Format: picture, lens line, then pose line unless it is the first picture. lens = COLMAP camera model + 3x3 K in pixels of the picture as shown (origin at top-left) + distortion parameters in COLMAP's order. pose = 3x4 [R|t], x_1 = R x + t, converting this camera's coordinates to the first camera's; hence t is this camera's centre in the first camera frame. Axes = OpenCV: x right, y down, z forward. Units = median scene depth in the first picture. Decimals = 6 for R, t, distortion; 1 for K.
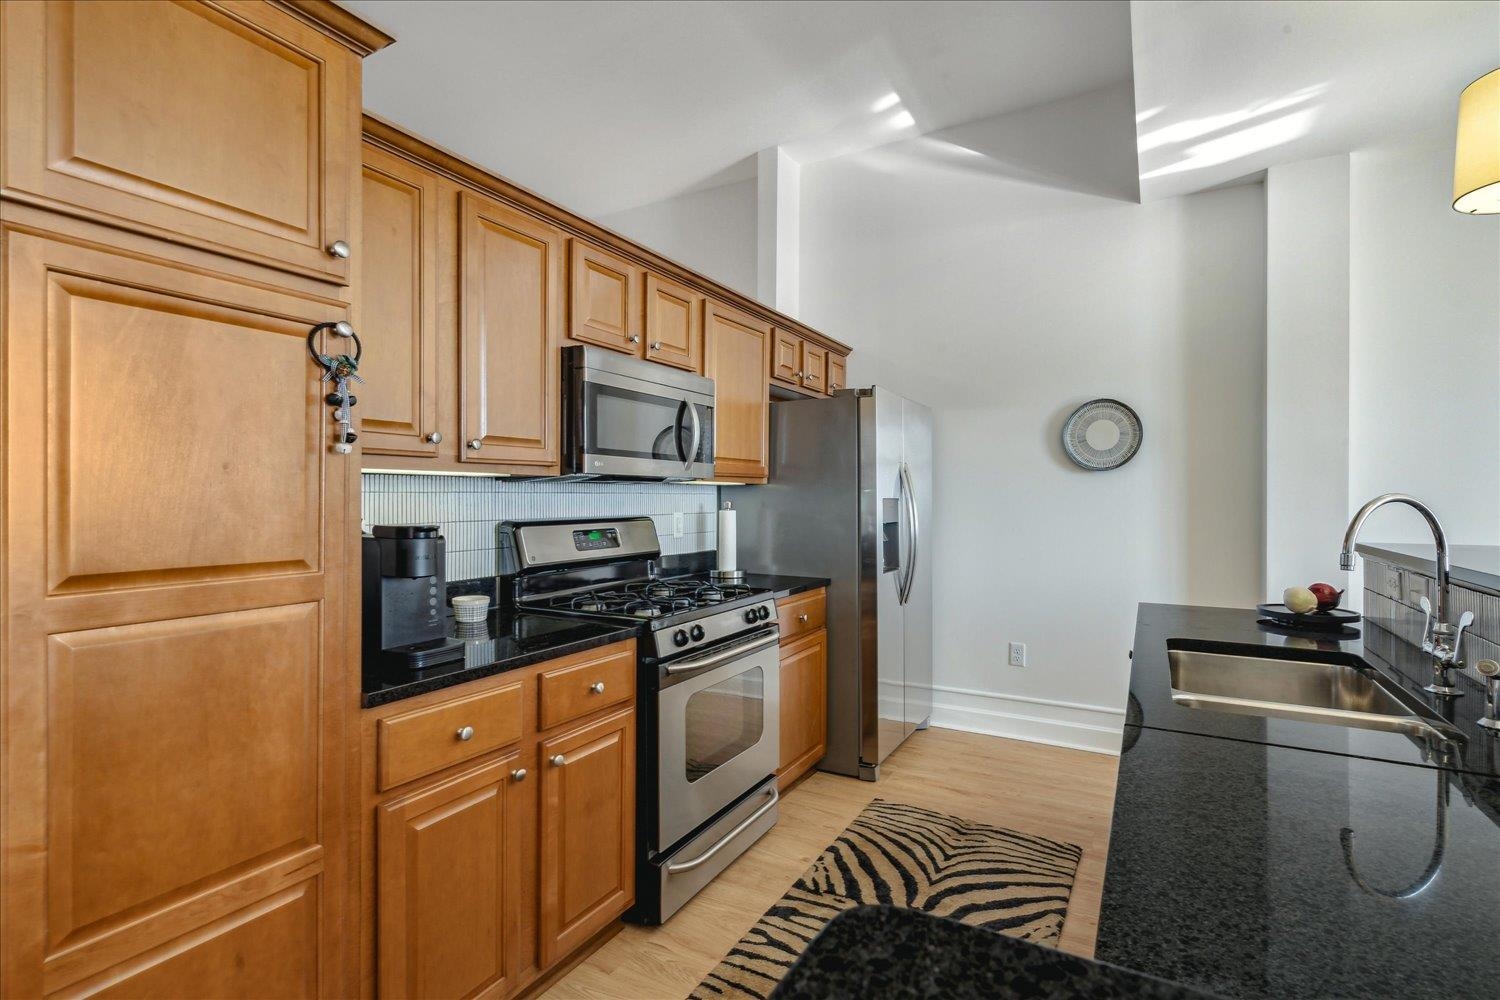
lens RADIAL K [[714.7, 0, 750.0], [0, 714.7, 500.0], [0, 0, 1]] dist [0.000688, -0.000202]
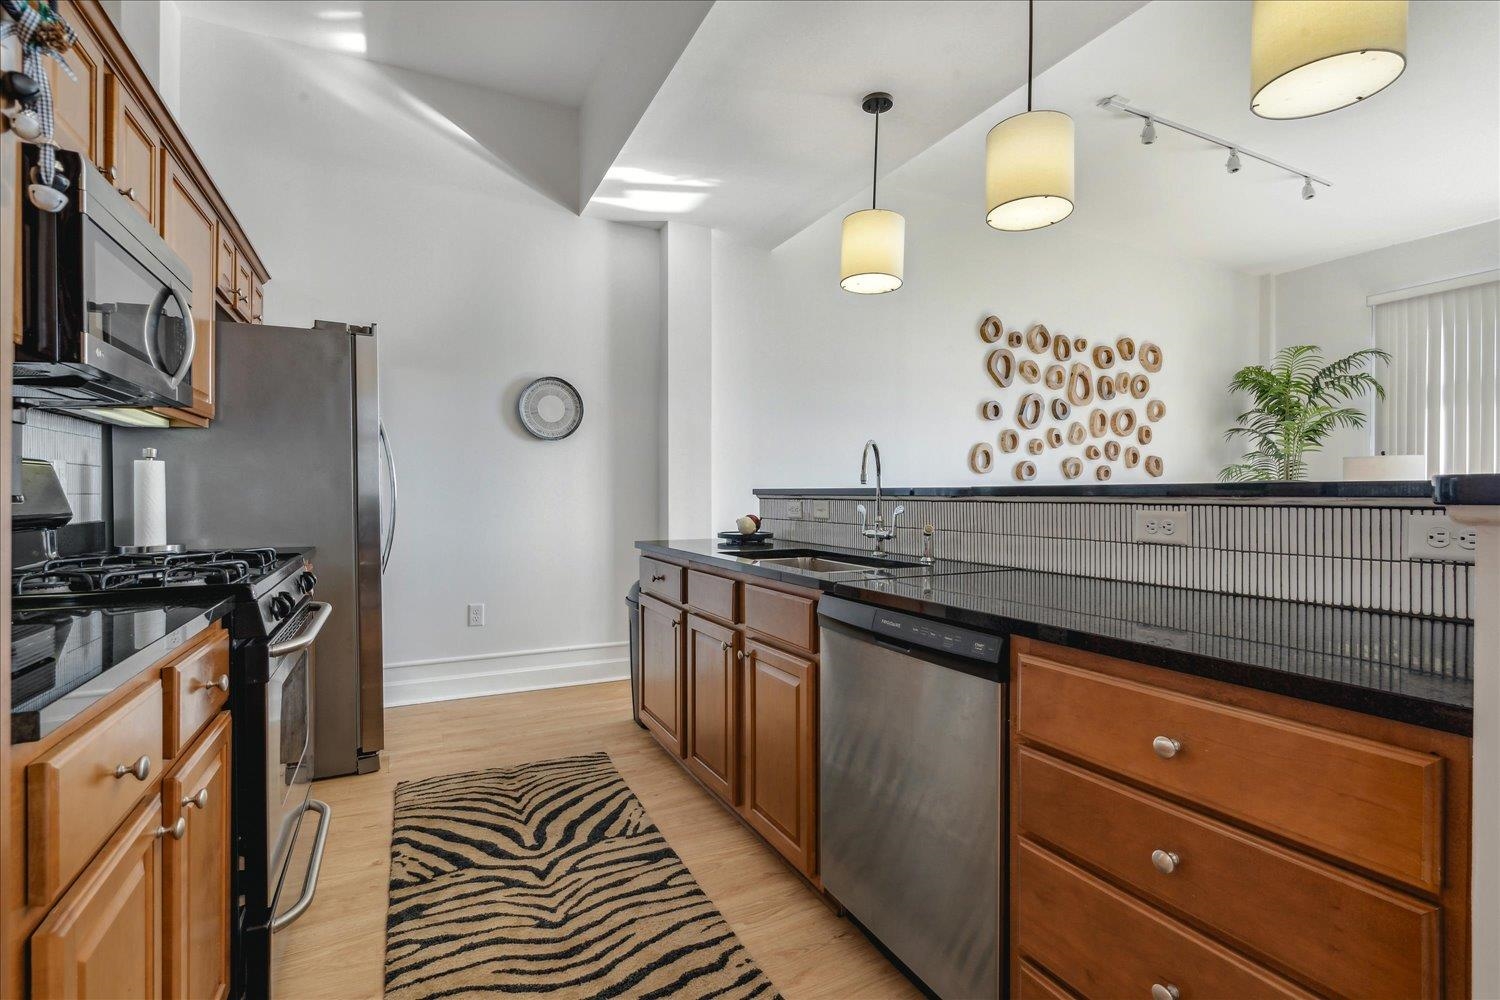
lens RADIAL K [[697.0, 0, 744.0], [0, 697.0, 495.7], [0, 0, 1]] dist [0.000085, 0.000103]
pose [[0.561526, -0.002352, 0.827455, -0.367238], [0.002763, 0.999996, 0.000968, 0.068468], [-0.827454, 0.001742, 0.561531, 0.177699]]
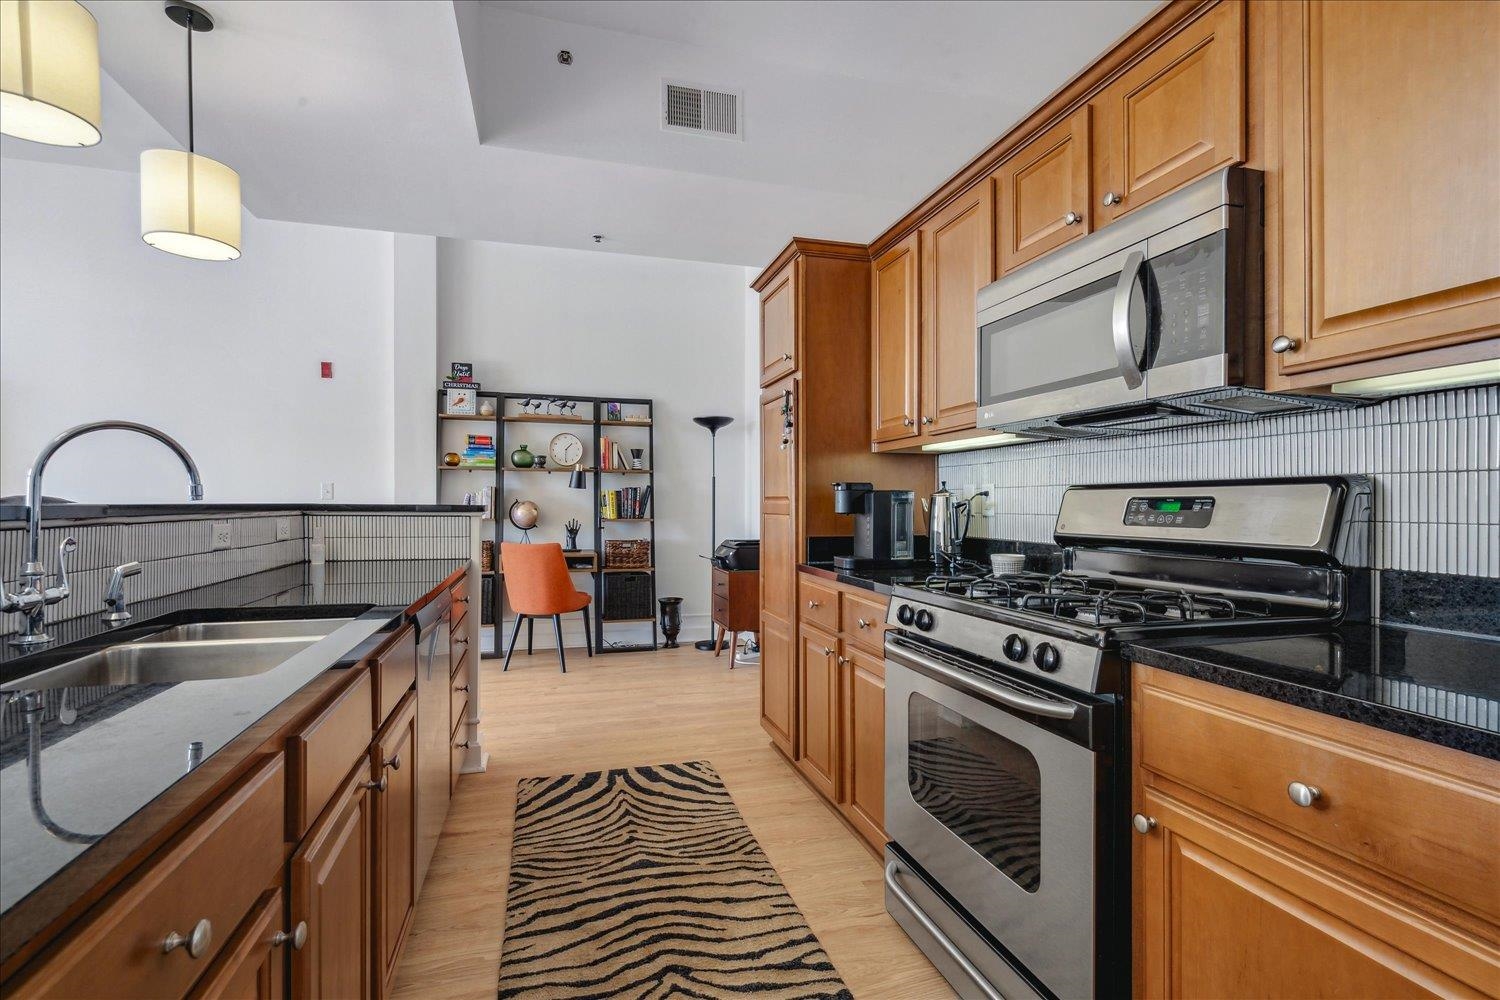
lens RADIAL K [[714.7, 0, 750.0], [0, 714.7, 500.0], [0, 0, 1]] dist [0.000688, -0.000202]
pose [[-0.699050, -0.006891, -0.715039, 0.567246], [-0.008001, 0.999966, -0.001815, 0.052303], [0.715028, 0.004452, -0.699082, 1.284048]]
